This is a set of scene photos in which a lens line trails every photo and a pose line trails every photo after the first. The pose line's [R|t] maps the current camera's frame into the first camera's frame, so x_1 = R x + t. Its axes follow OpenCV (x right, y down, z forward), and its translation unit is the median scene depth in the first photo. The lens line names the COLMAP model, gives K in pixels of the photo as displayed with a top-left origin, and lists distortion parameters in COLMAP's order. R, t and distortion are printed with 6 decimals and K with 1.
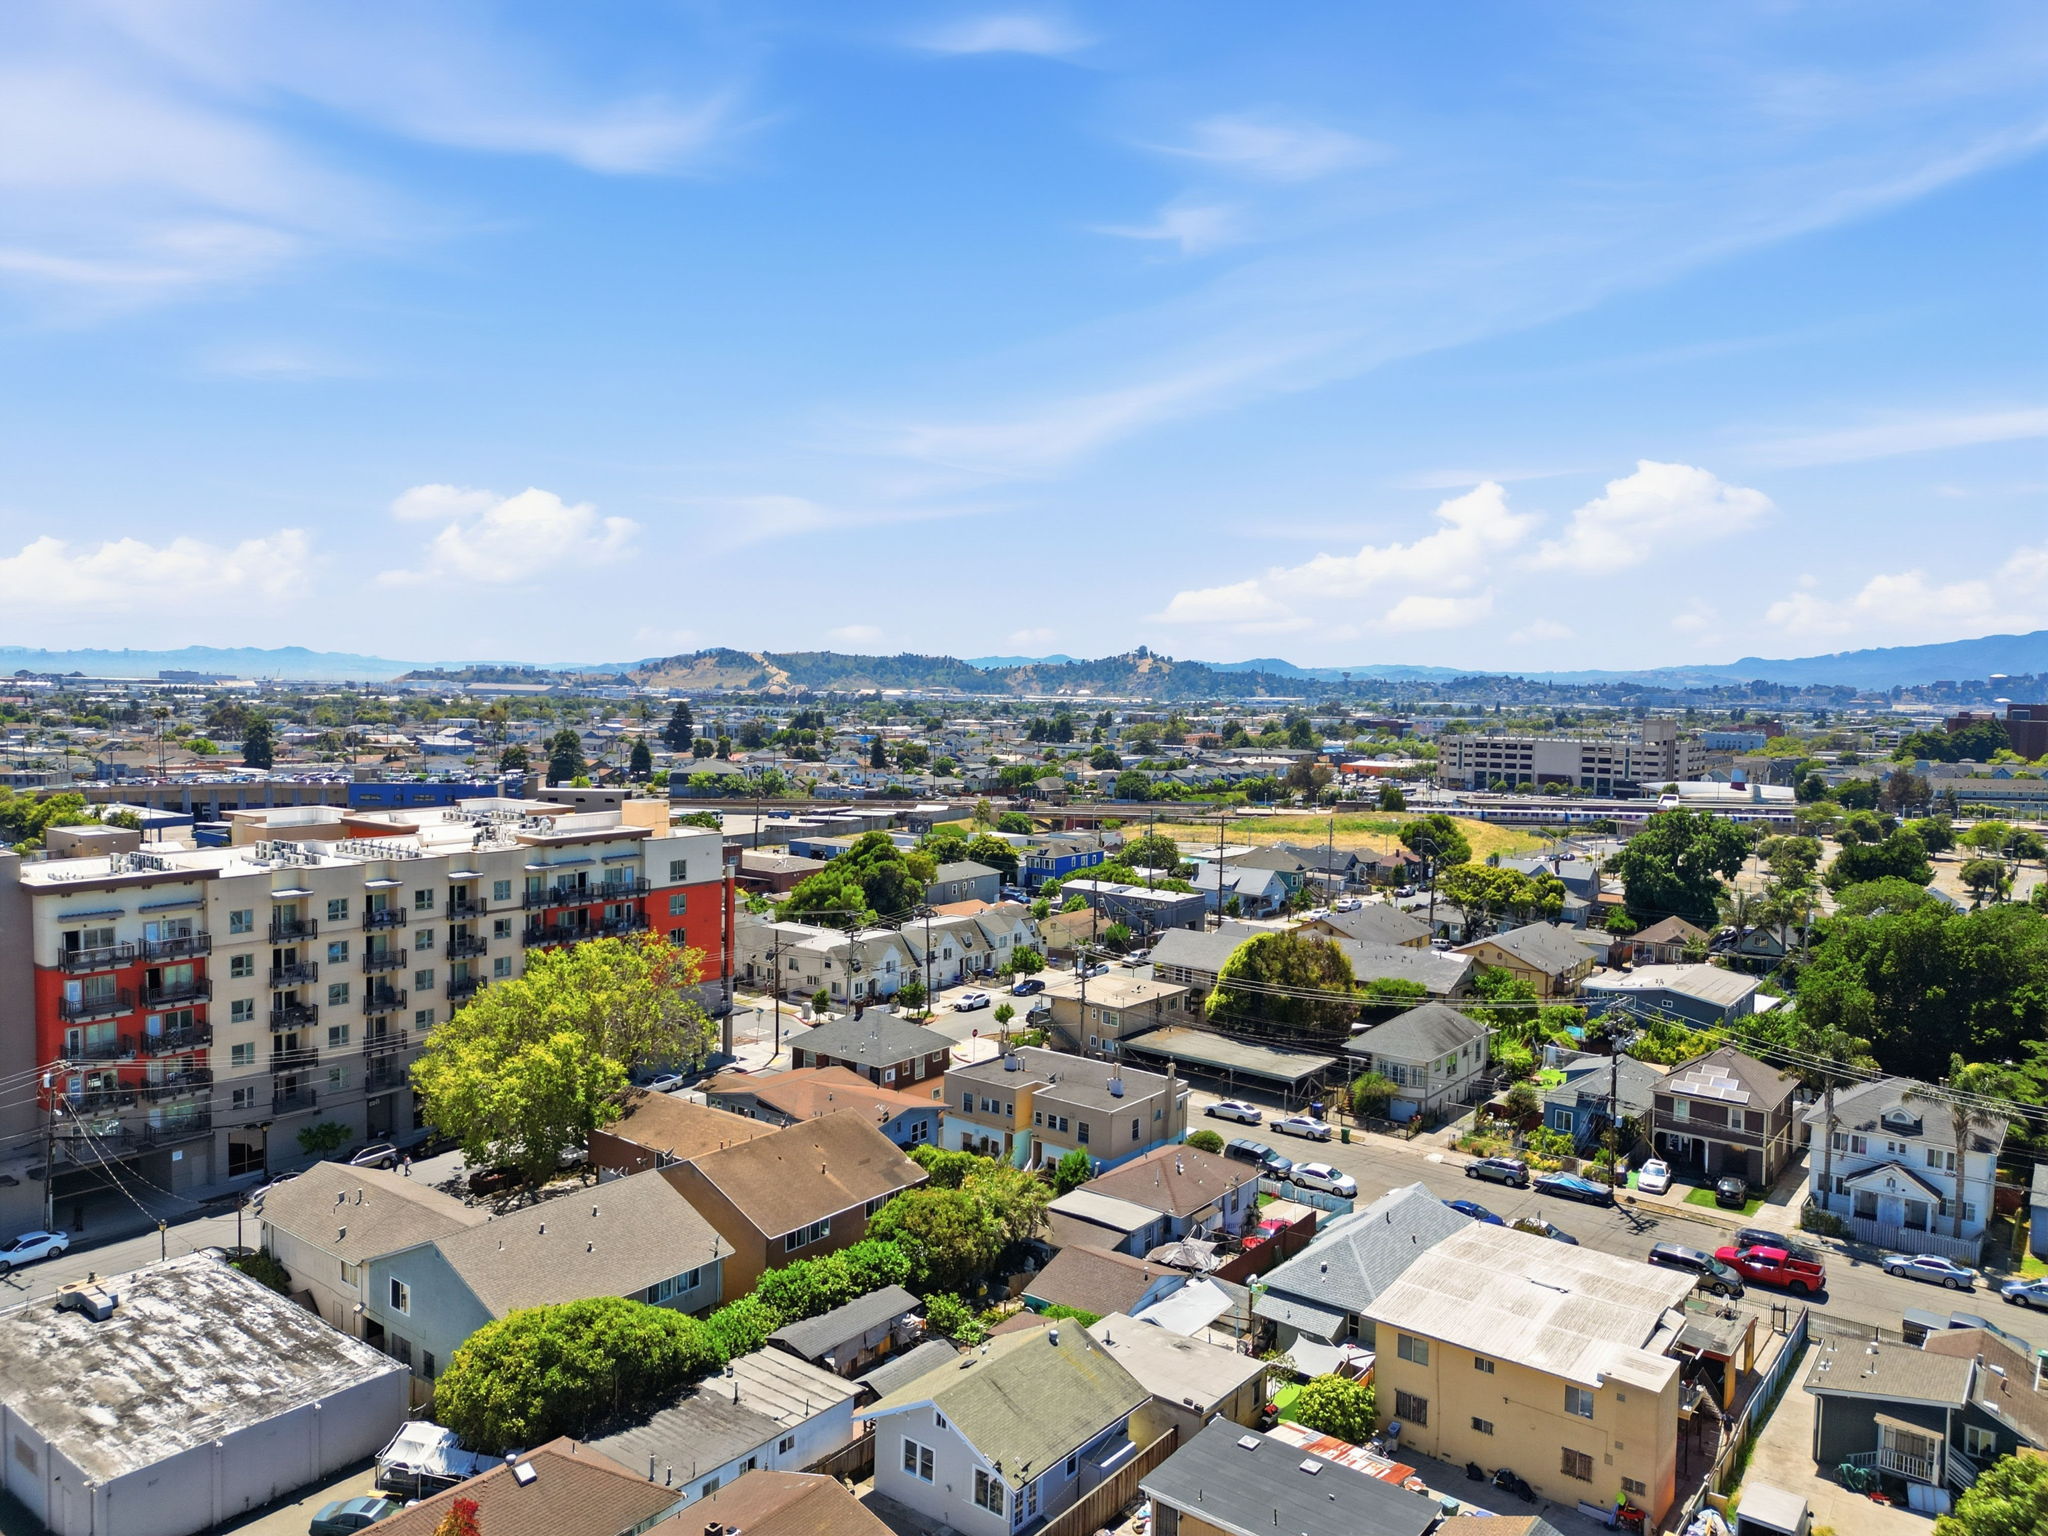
lens RADIAL K [[1433.7, 0, 1015.8], [0, 1433.7, 767.8], [0, 0, 1]] dist [0.065367, -0.059779]
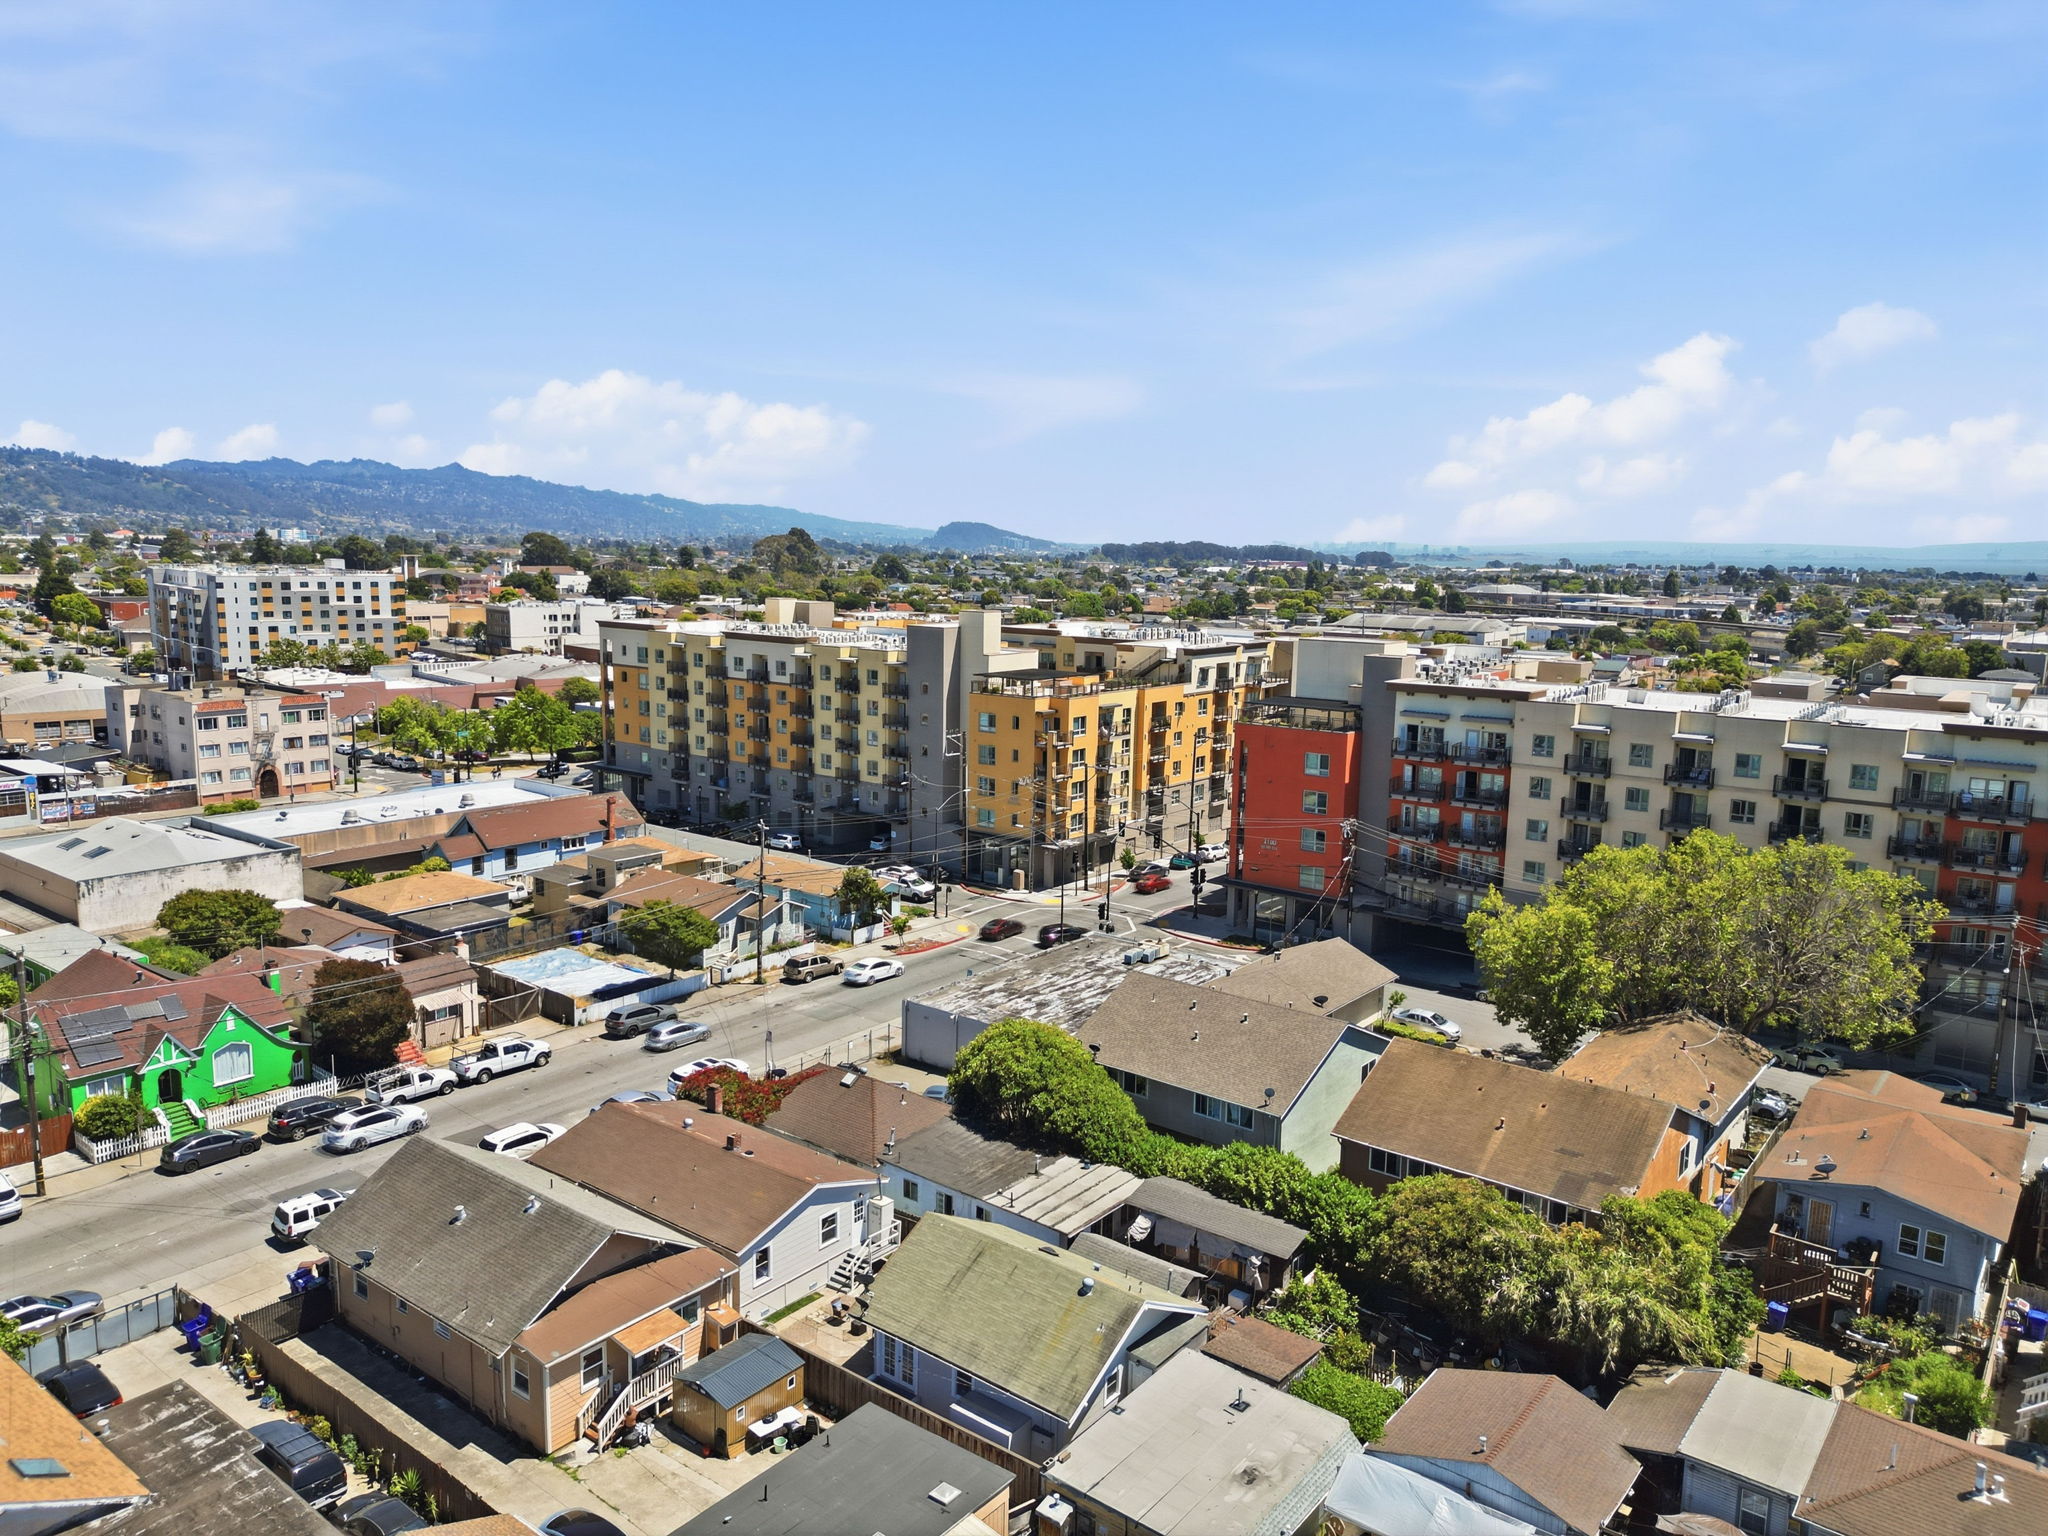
lens RADIAL K [[1430.3, 0, 1013.9], [0, 1430.3, 765.5], [0, 0, 1]] dist [0.092286, -0.104198]
pose [[-0.002908, 0.135815, -0.990730, 0.455069], [-0.082364, 0.987335, 0.135591, 0.009419], [0.996598, 0.081995, 0.008315, 0.560135]]
